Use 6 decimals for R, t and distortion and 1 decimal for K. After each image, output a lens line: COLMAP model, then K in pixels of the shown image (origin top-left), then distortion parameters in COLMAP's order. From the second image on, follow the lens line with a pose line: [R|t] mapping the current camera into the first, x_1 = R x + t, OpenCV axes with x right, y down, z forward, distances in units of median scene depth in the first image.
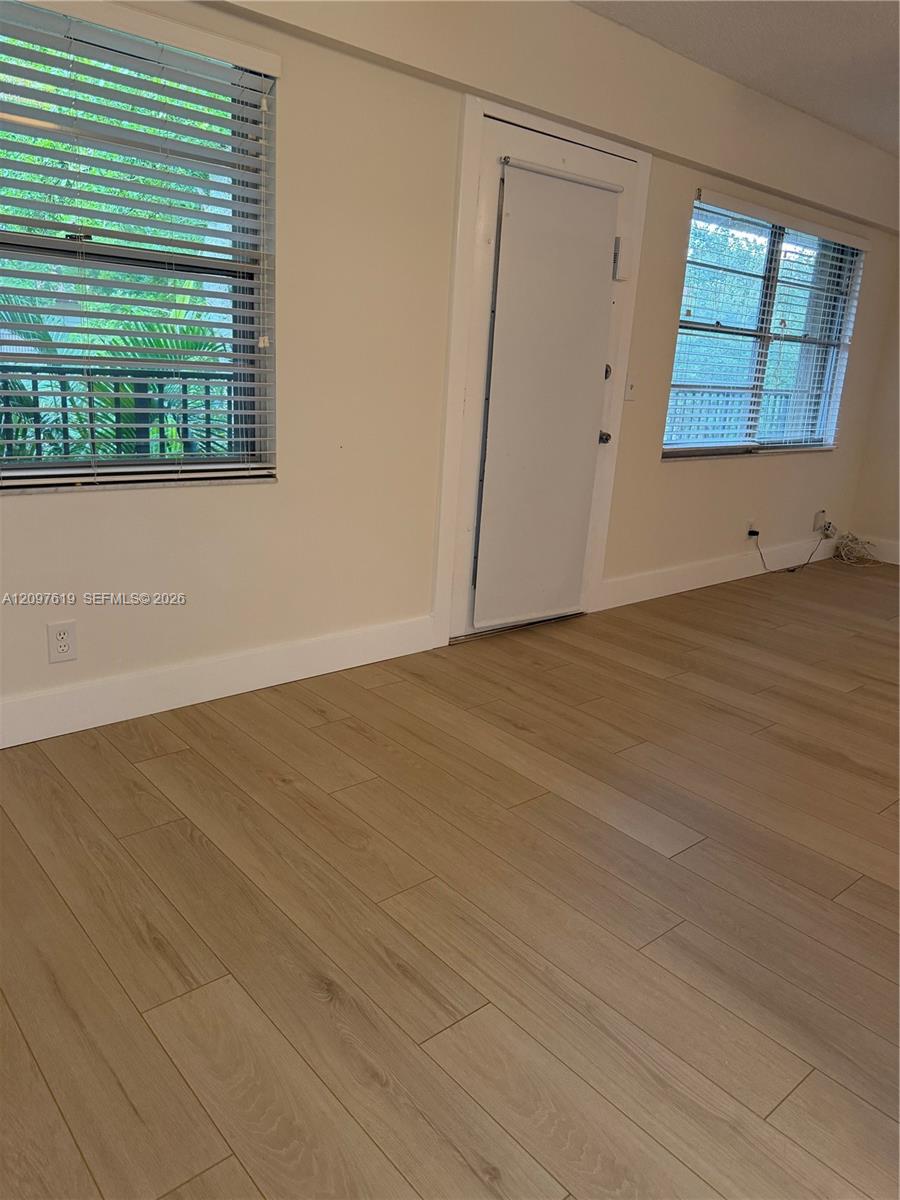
lens RADIAL K [[847.2, 0, 450.0], [0, 847.2, 600.0], [0, 0, 1]] dist [0.086183, -0.097880]
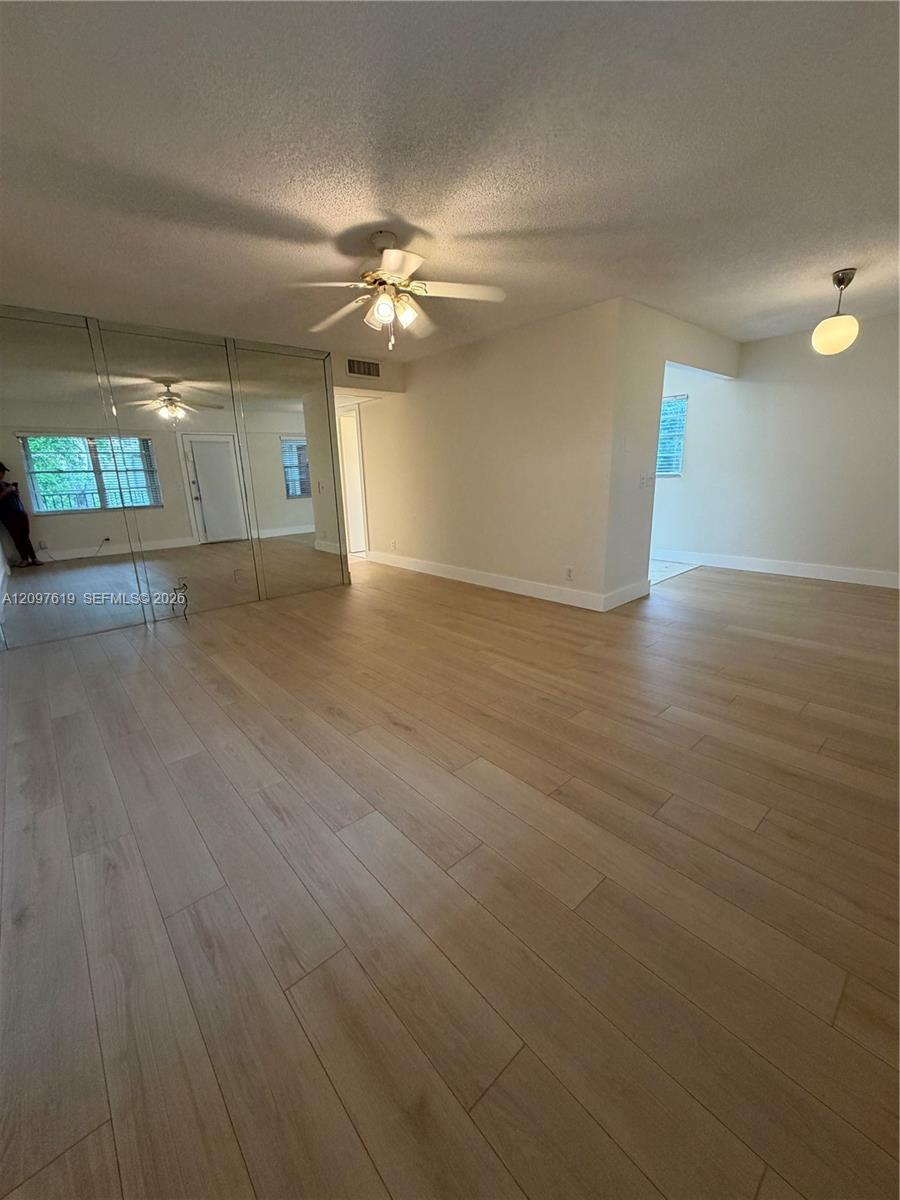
lens RADIAL K [[476.2, 0, 445.4], [0, 476.2, 600.4], [0, 0, 1]] dist [0.000066, 0.000086]
pose [[-0.999359, -0.032674, -0.014603, 0.944557], [-0.035494, 0.852677, 0.521232, -0.465934], [-0.004579, 0.521417, -0.853290, 1.769674]]
